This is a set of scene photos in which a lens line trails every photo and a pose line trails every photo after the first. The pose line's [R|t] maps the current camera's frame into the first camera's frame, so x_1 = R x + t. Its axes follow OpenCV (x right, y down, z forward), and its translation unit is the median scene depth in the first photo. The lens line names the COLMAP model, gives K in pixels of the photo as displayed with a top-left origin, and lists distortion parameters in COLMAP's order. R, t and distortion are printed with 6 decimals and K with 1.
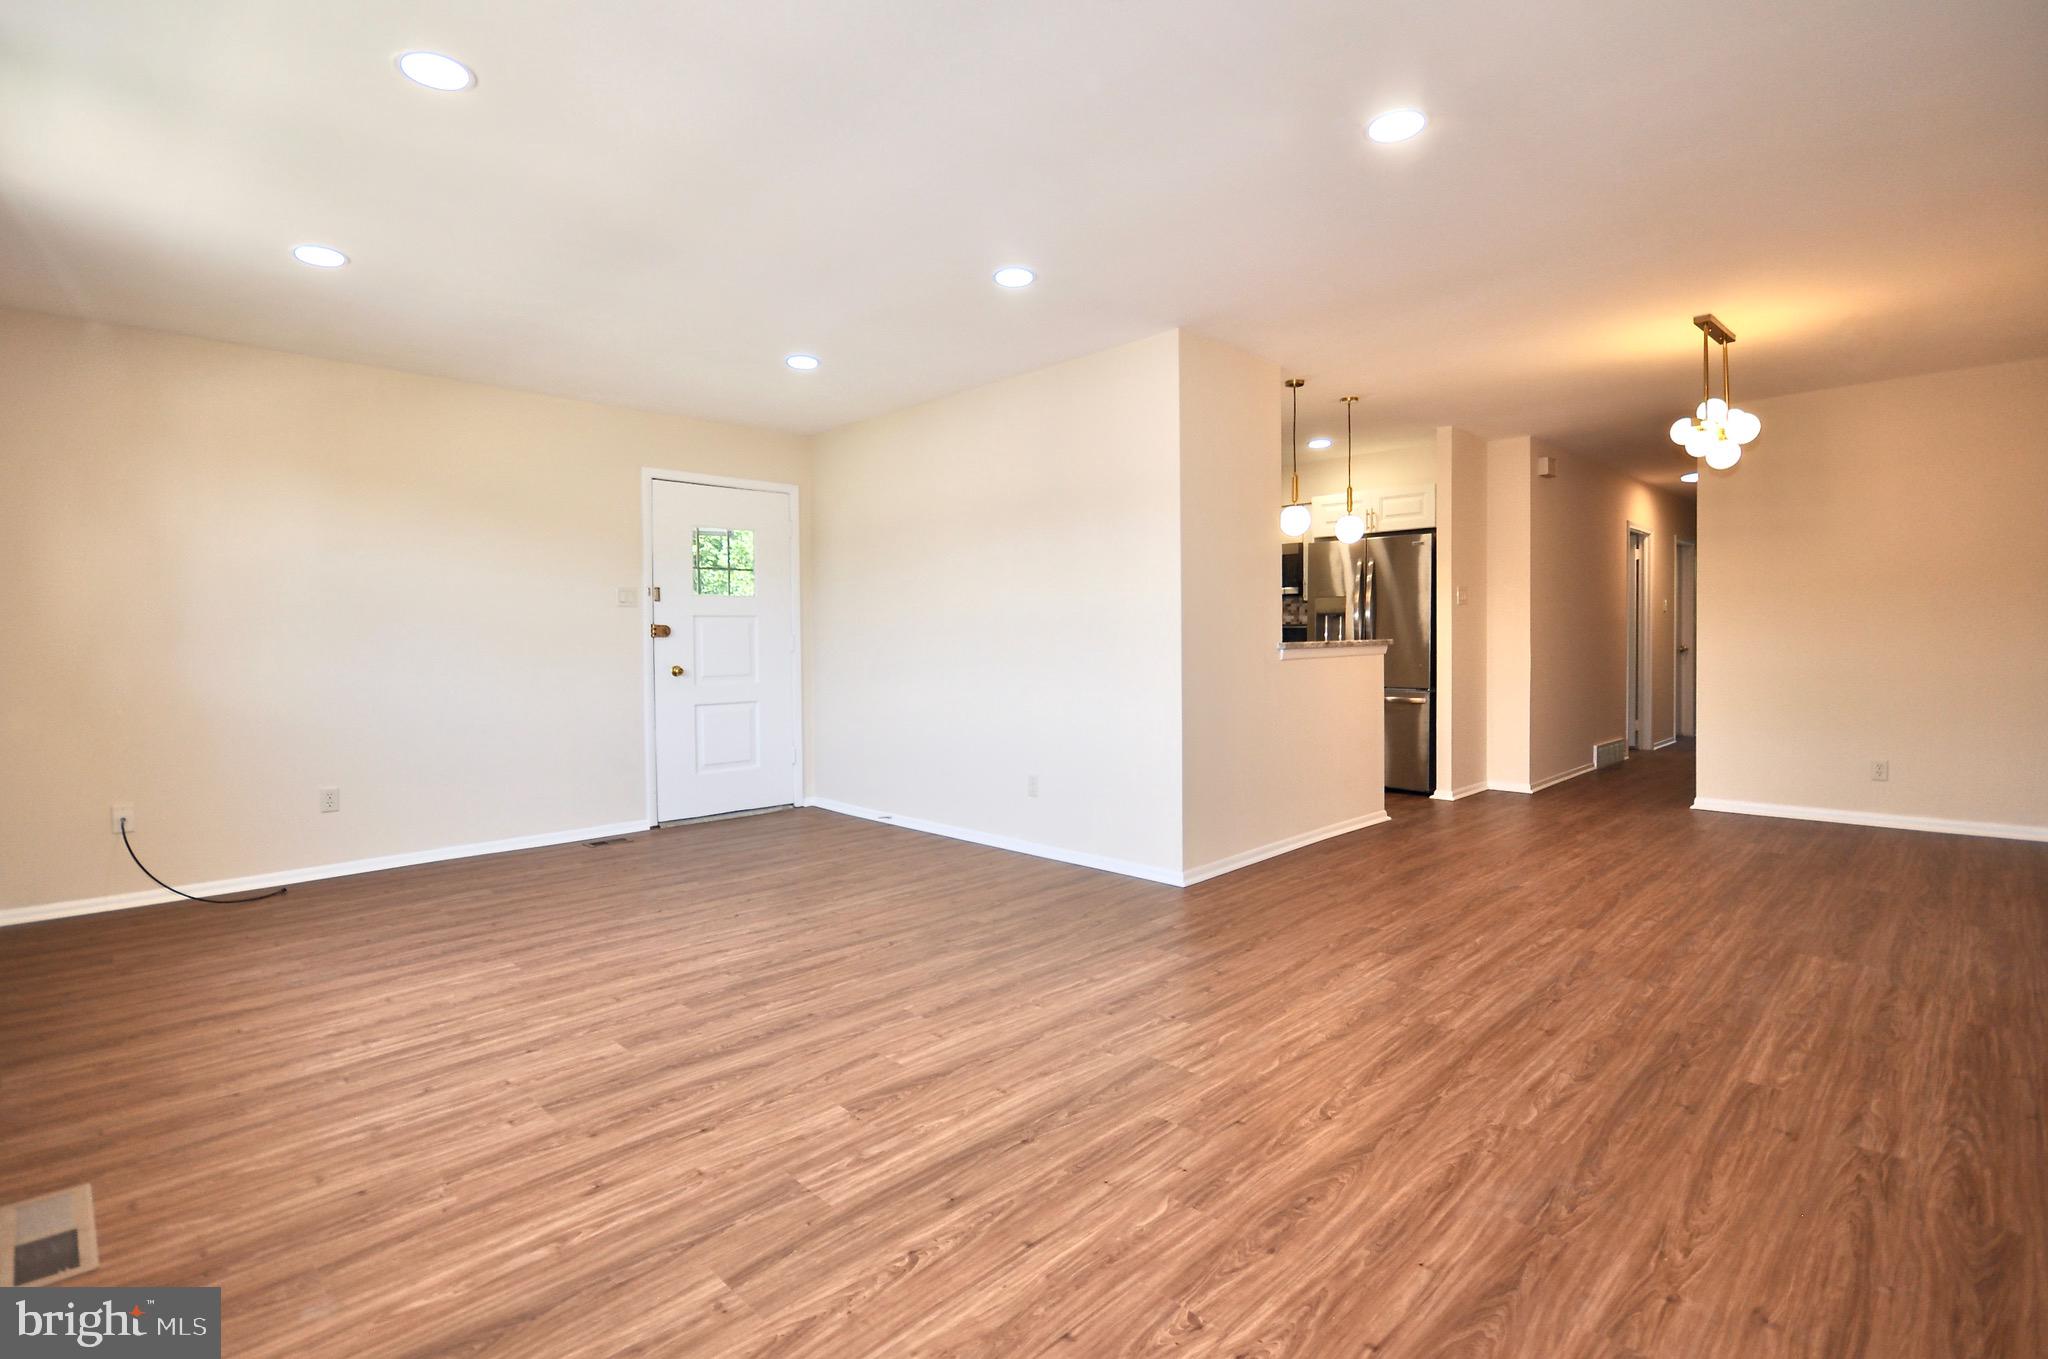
lens RADIAL K [[939.7, 0, 1017.3], [0, 939.7, 672.2], [0, 0, 1]] dist [0.004758, -0.009734]
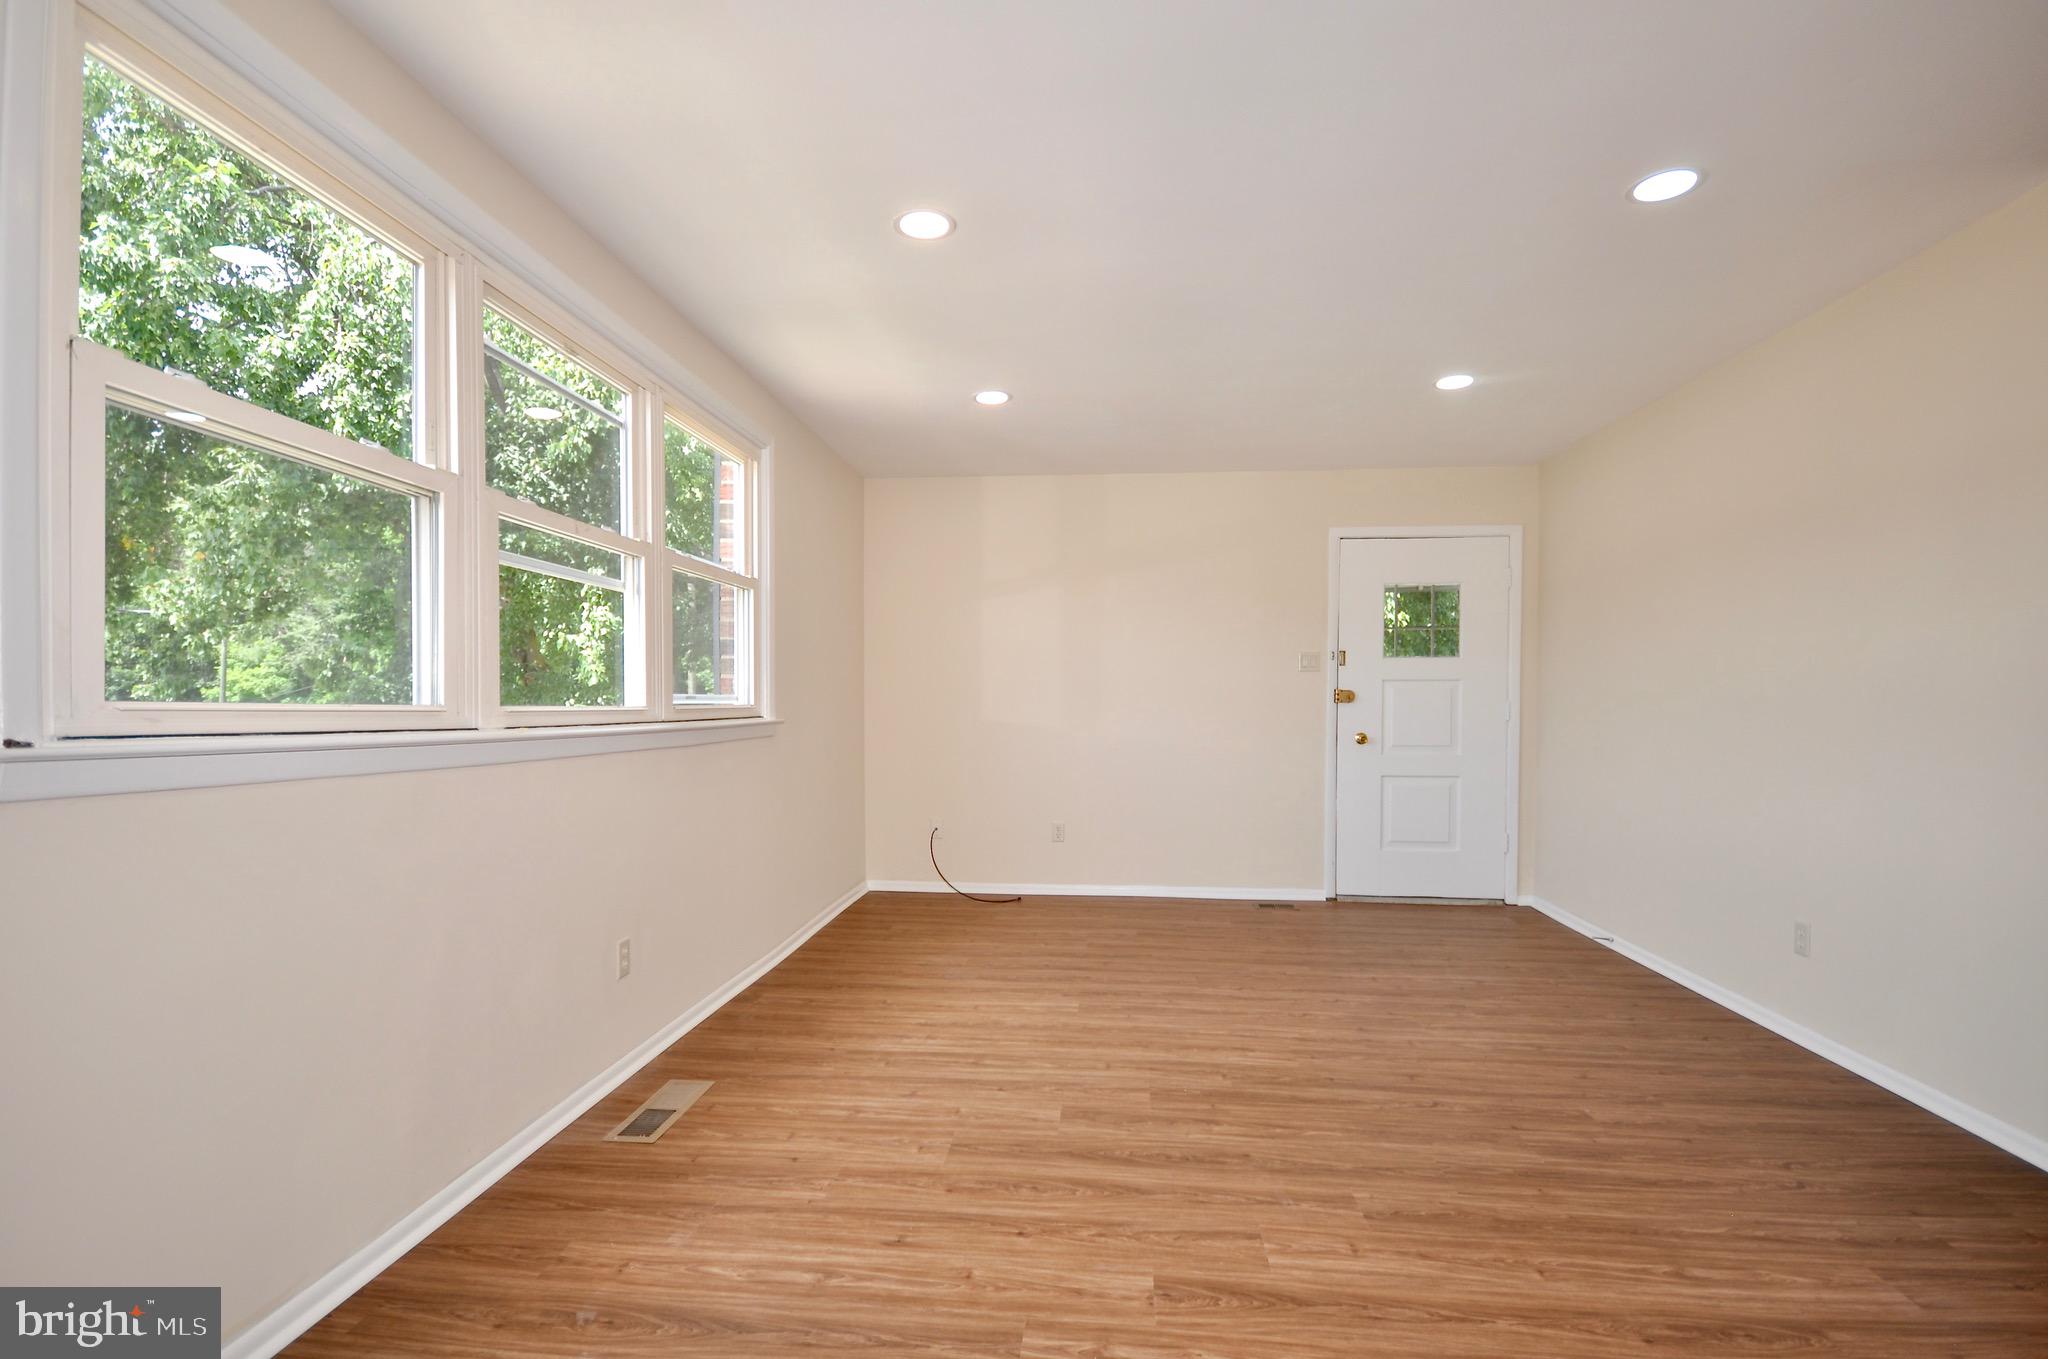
lens RADIAL K [[928.5, 0, 1027.7], [0, 928.5, 715.9], [0, 0, 1]] dist [0.001820, -0.010877]
pose [[0.642030, 0.024231, -0.766297, 0.276964], [-0.035445, 0.999370, 0.001904, -0.027923], [0.765860, 0.025939, 0.642484, 0.284814]]
